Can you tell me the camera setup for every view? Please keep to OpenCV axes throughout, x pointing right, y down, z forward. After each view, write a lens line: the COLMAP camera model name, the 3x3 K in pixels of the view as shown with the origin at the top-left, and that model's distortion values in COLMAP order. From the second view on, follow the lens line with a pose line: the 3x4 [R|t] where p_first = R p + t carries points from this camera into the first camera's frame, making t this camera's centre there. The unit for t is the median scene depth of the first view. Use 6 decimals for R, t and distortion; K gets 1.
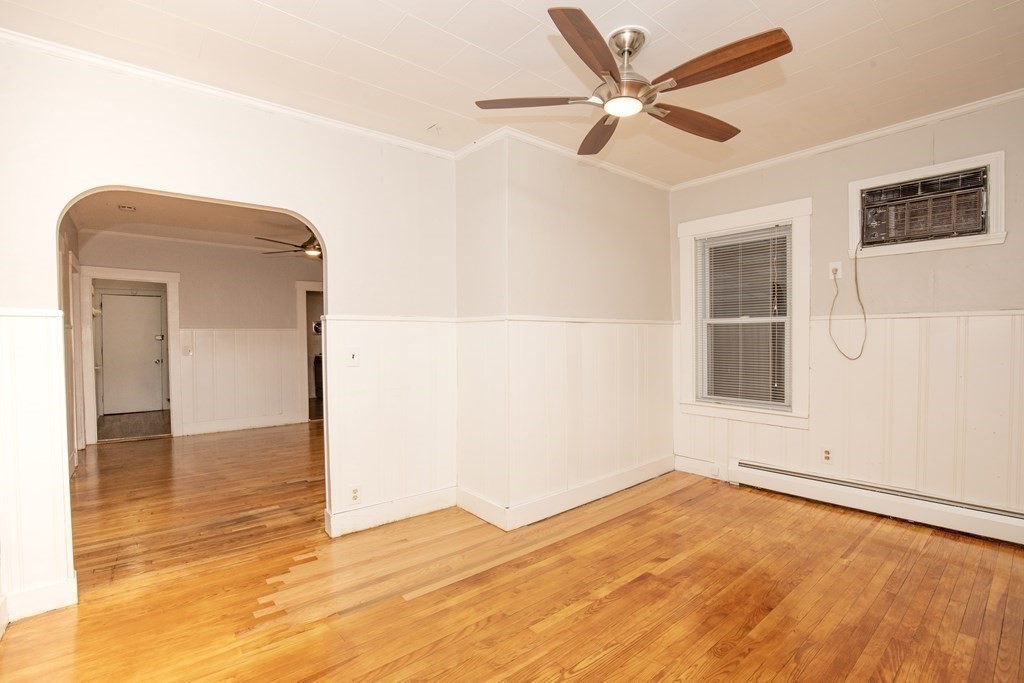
lens RADIAL K [[466.2, 0, 509.2], [0, 466.2, 347.5], [0, 0, 1]] dist [-0.008967, 0.001929]
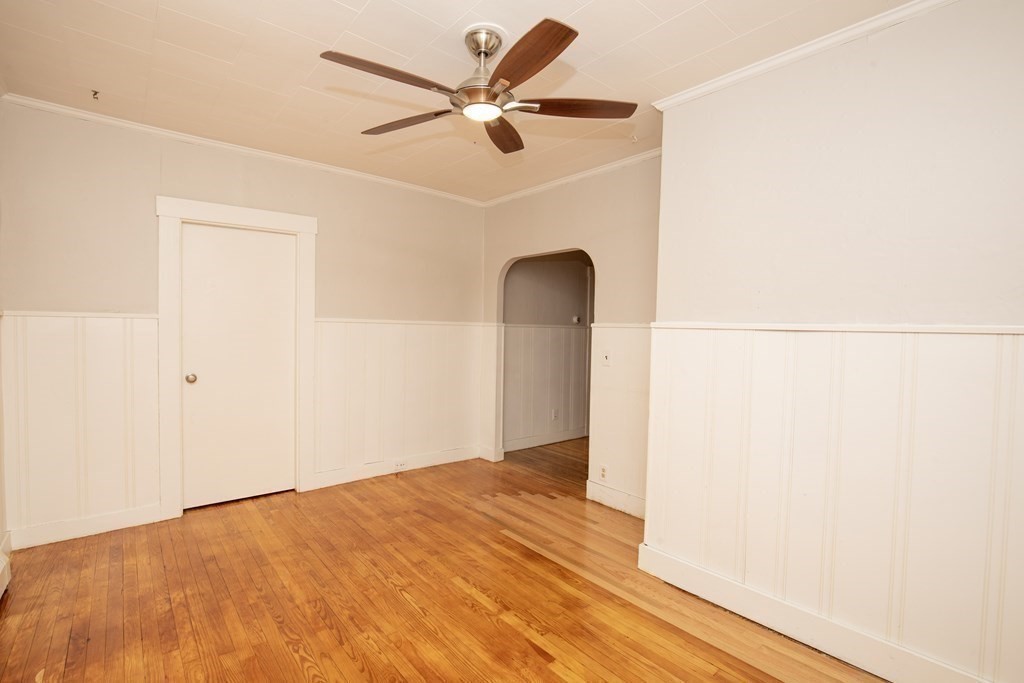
lens RADIAL K [[466.2, 0, 519.9], [0, 466.2, 347.3], [0, 0, 1]] dist [-0.008967, 0.001929]
pose [[0.035161, 0.042923, -0.998459, 0.913459], [-0.045611, 0.998105, 0.041302, -0.051619], [0.998340, 0.044089, 0.037052, 0.784138]]
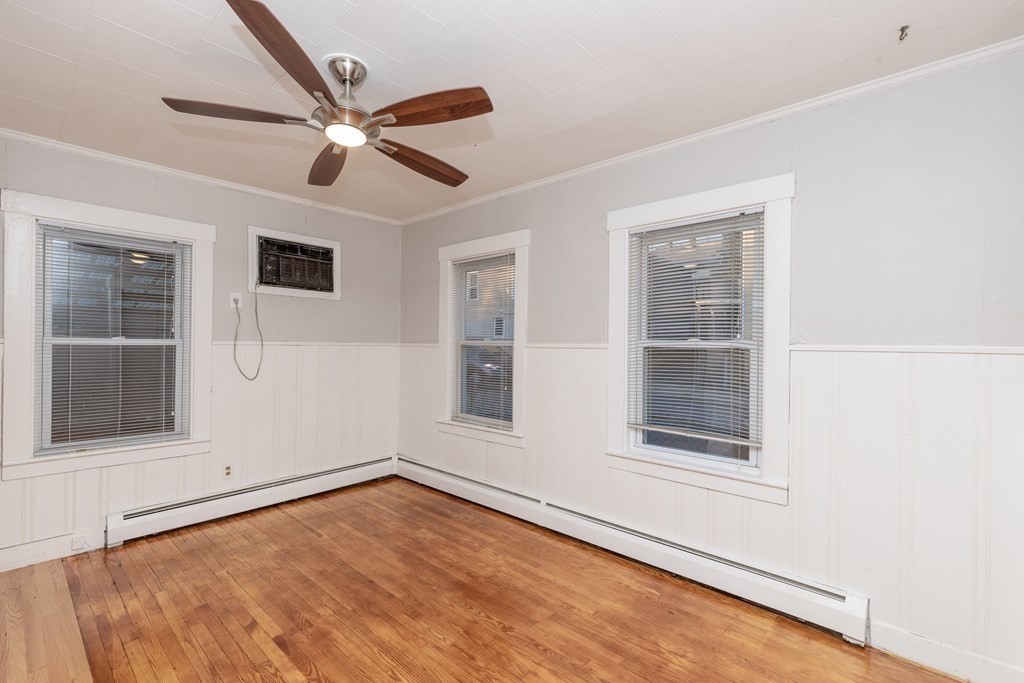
lens RADIAL K [[466.2, 0, 515.1], [0, 466.2, 342.2], [0, 0, 1]] dist [-0.008967, 0.001929]
pose [[-0.142381, 0.012435, 0.989734, -0.561683], [0.019960, 0.999754, -0.009689, -0.049249], [-0.989611, 0.018375, -0.142594, 0.583809]]
